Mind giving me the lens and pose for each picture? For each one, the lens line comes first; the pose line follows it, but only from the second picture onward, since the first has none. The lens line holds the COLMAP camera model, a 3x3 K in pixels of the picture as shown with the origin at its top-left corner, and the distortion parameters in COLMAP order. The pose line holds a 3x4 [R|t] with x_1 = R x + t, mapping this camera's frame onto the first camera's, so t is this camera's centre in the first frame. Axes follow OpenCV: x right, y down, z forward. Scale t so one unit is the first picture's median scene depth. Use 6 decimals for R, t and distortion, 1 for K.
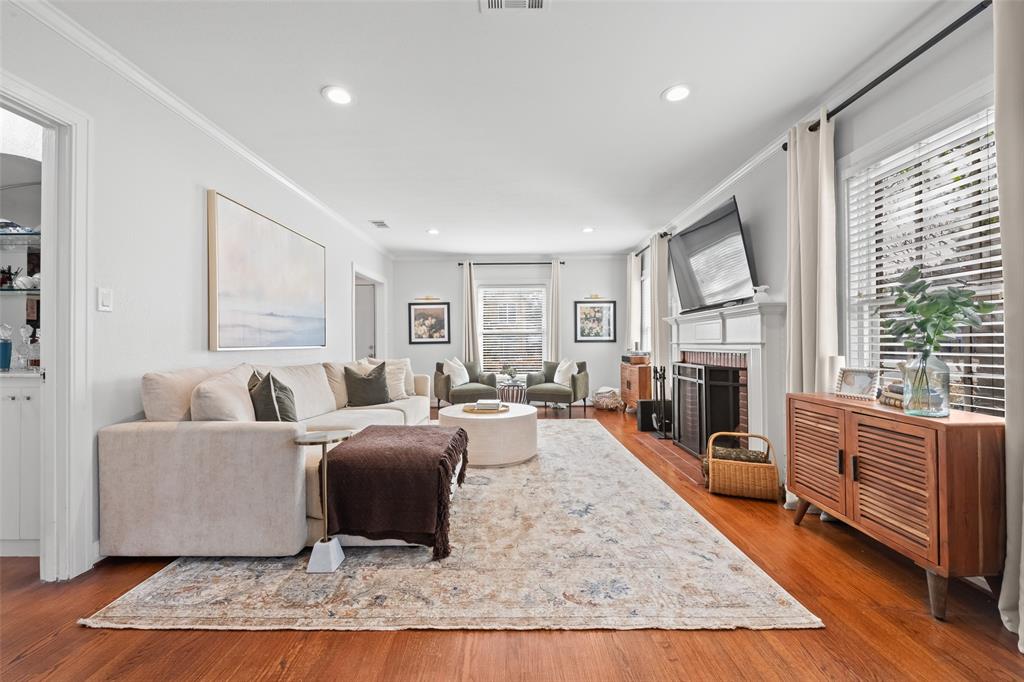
lens RADIAL K [[411.3, 0, 510.6], [0, 411.3, 339.0], [0, 0, 1]] dist [-0.004601, -0.001453]
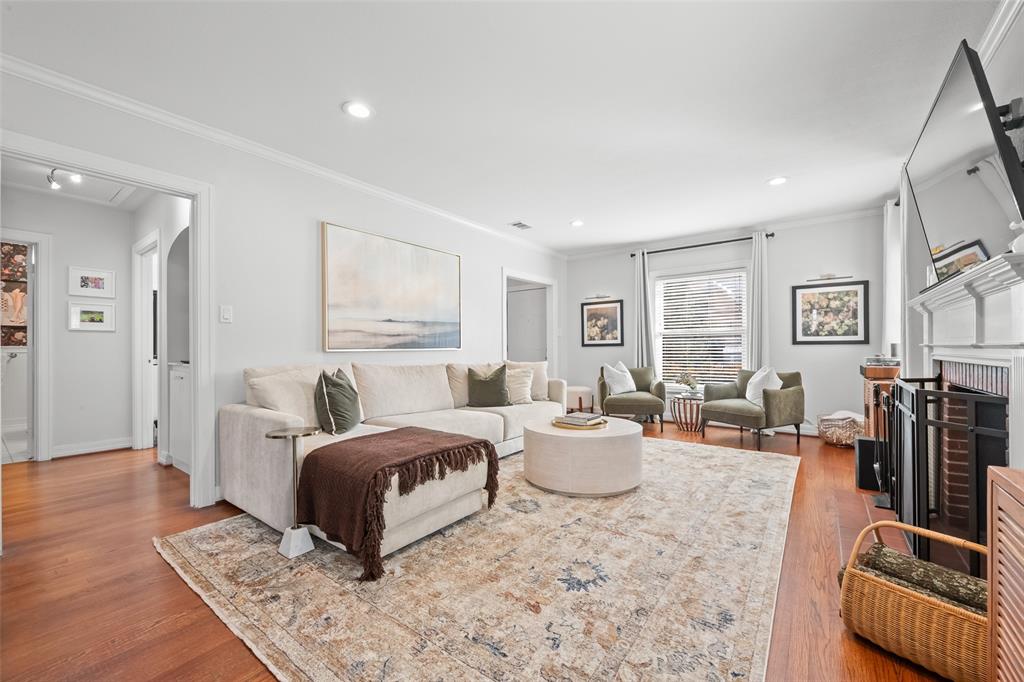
lens RADIAL K [[411.3, 0, 508.7], [0, 411.3, 348.7], [0, 0, 1]] dist [-0.004601, -0.001453]
pose [[0.802284, 0.004397, -0.596926, 0.301190], [0.006003, 0.999863, 0.015433, 0.002671], [0.596912, -0.015965, 0.802148, 0.222283]]
